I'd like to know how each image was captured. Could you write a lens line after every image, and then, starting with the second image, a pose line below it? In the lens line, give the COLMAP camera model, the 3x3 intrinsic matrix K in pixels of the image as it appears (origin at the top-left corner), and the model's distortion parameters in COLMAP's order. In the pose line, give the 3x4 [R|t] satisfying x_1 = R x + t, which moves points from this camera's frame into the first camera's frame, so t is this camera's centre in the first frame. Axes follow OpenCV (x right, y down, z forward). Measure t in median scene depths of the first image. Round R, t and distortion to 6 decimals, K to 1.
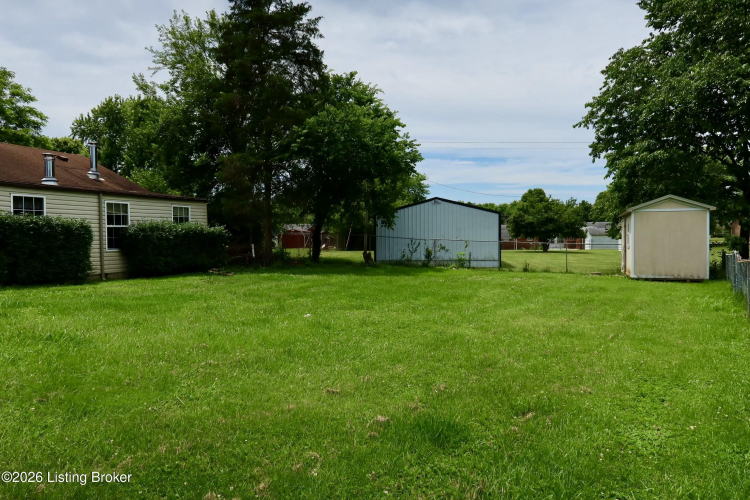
lens RADIAL K [[516.6, 0, 375.0], [0, 516.6, 250.0], [0, 0, 1]] dist [-0.003360, -0.001718]
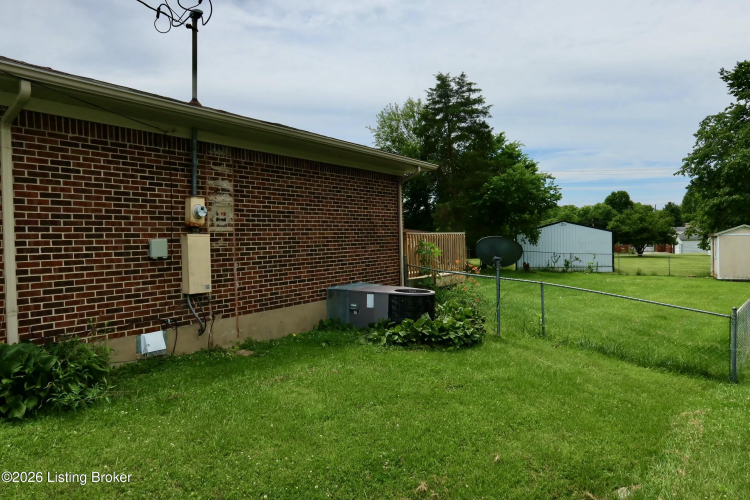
lens RADIAL K [[516.6, 0, 375.0], [0, 516.6, 250.0], [0, 0, 1]] dist [-0.003360, -0.001718]
pose [[0.991194, -0.012289, -0.131844, -0.245400], [0.011739, 0.999919, -0.004942, -0.029816], [0.131895, 0.003351, 0.991258, -0.517080]]
